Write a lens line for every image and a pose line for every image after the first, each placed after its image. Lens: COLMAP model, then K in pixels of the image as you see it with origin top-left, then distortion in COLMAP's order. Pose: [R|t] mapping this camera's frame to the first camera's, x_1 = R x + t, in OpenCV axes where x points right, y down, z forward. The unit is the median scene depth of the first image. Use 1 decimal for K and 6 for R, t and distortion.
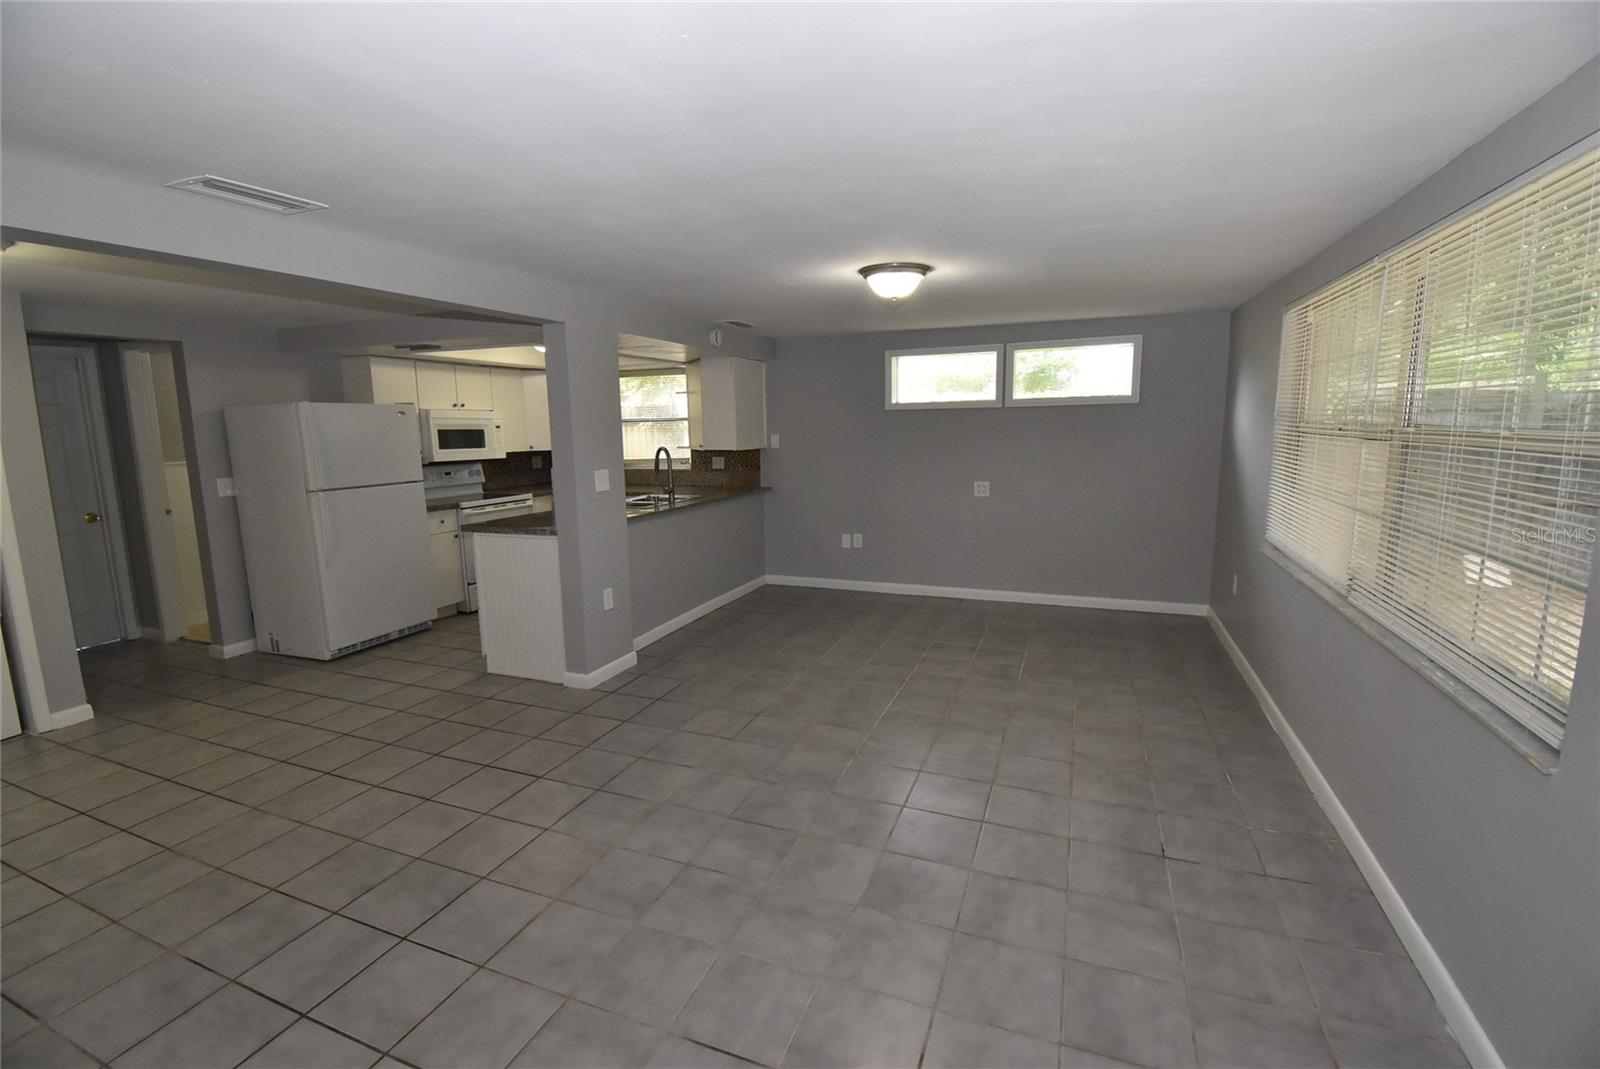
lens RADIAL K [[703.4, 0, 800.0], [0, 703.4, 534.5], [0, 0, 1]] dist [0.019721, -0.027415]
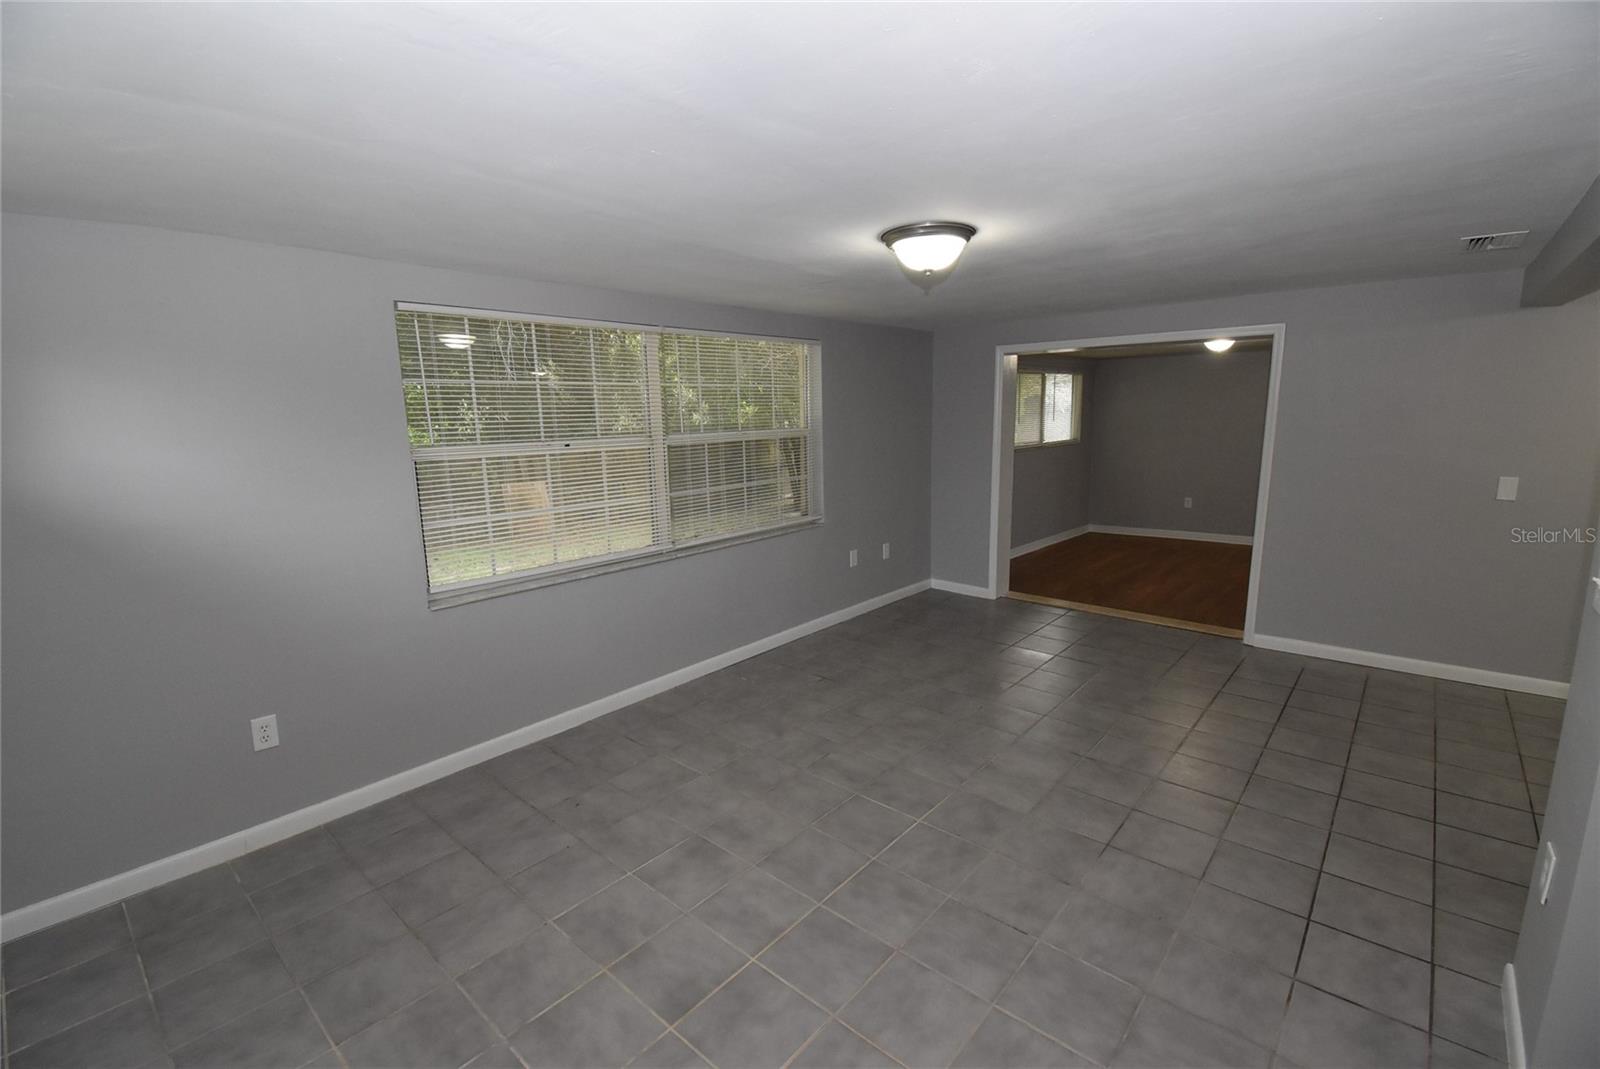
lens RADIAL K [[703.4, 0, 800.0], [0, 703.4, 534.5], [0, 0, 1]] dist [0.019721, -0.027415]
pose [[-0.941441, -0.022940, 0.336397, -0.000323], [0.087335, 0.947043, 0.309000, -0.182839], [-0.325671, 0.320285, -0.889582, 1.056719]]
